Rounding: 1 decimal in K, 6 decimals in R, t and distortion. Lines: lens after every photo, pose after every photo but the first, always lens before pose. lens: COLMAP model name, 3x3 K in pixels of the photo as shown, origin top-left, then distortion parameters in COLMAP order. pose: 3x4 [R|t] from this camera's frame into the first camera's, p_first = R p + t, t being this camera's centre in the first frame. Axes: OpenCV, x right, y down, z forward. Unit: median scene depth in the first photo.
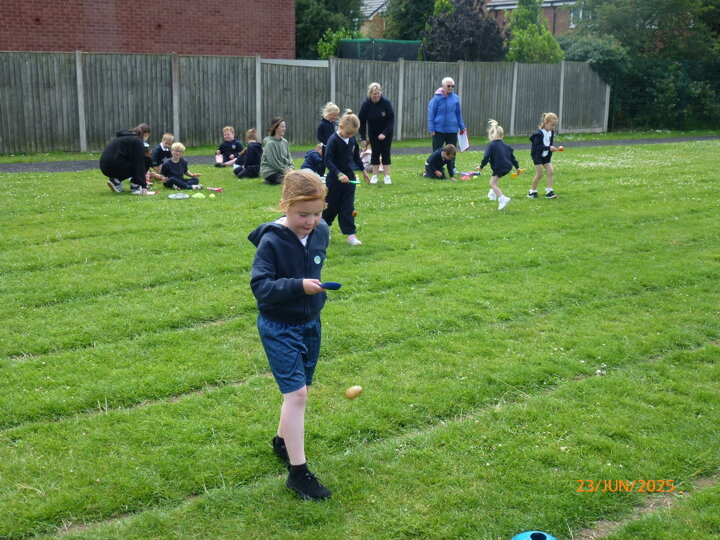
lens RADIAL K [[869.9, 0, 358.5], [0, 869.9, 267.0], [0, 0, 1]] dist [-0.027599, 0.000000]
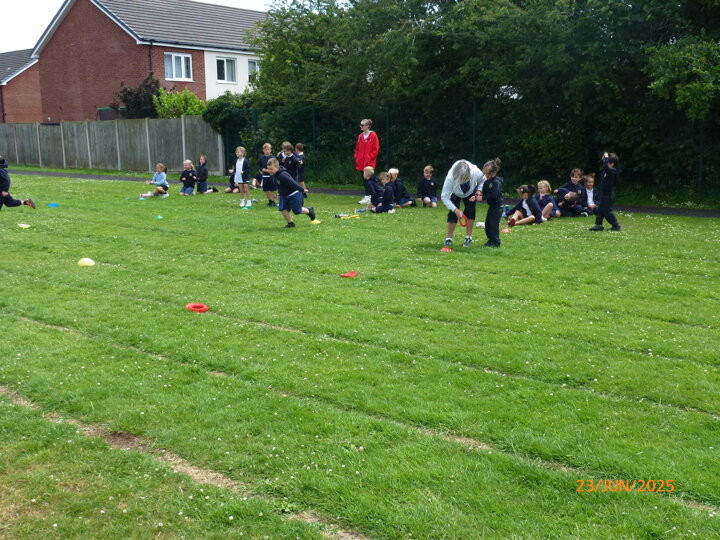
lens RADIAL K [[758.2, 0, 366.4], [0, 758.2, 272.7], [0, 0, 1]] dist [-0.038404, 0.000000]
pose [[0.283325, 0.156674, -0.946140, 1.575697], [-0.208501, 0.973030, 0.098691, -0.208543], [0.936085, 0.169310, 0.308350, 1.102805]]
